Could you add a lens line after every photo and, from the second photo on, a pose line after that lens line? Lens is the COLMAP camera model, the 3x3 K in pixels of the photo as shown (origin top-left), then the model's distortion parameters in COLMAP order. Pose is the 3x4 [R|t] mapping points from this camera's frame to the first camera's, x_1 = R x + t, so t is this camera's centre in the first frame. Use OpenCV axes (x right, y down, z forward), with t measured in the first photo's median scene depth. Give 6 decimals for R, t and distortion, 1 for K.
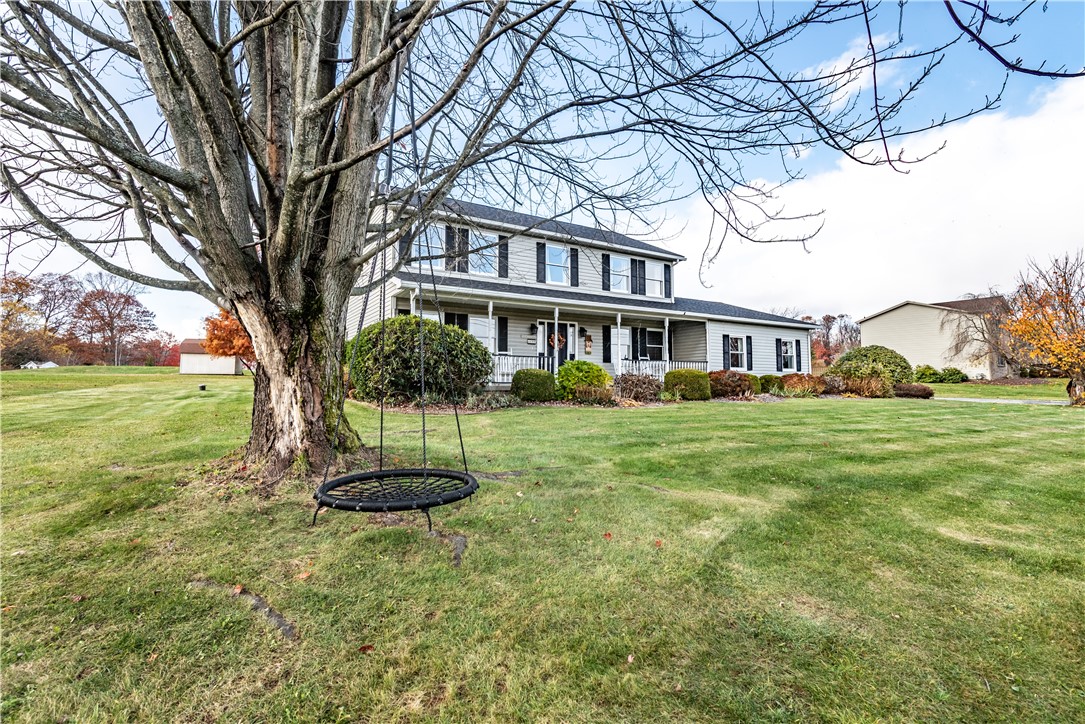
lens RADIAL K [[476.9, 0, 540.5], [0, 476.9, 355.9], [0, 0, 1]] dist [-0.002266, 0.000445]
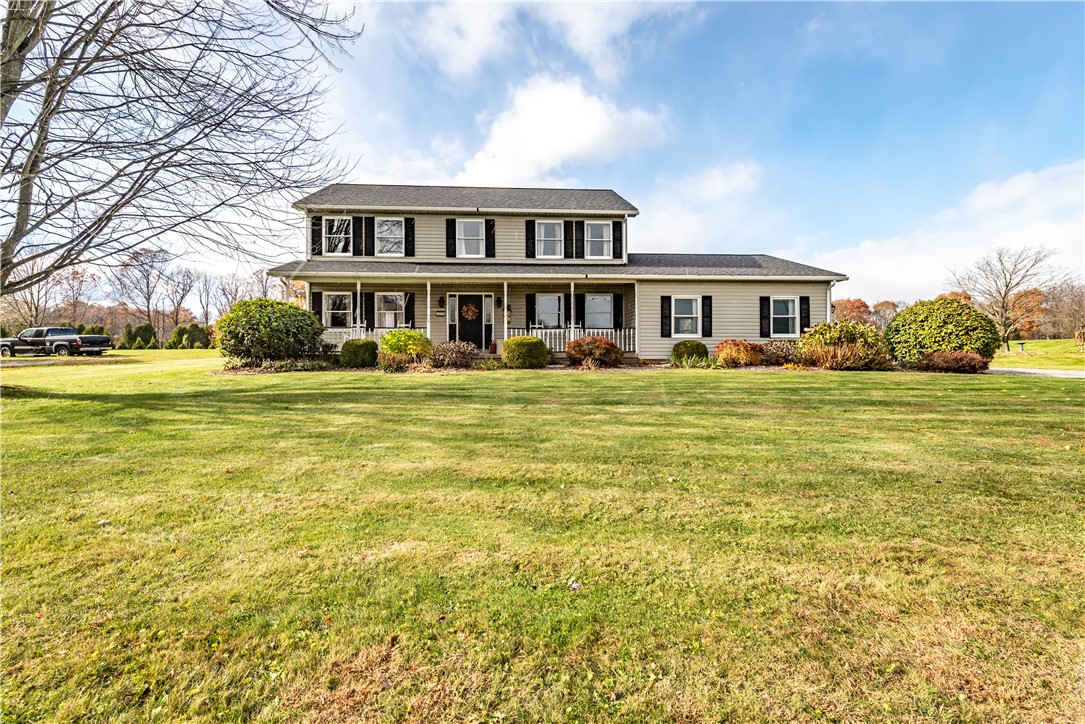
lens RADIAL K [[509.2, 0, 539.3], [0, 509.2, 353.2], [0, 0, 1]] dist [0.000634, 0.000957]
pose [[0.893721, -0.004609, -0.448600, 0.595928], [0.026225, 0.998774, 0.041984, 0.013666], [0.447857, -0.049286, 0.892746, 0.065739]]
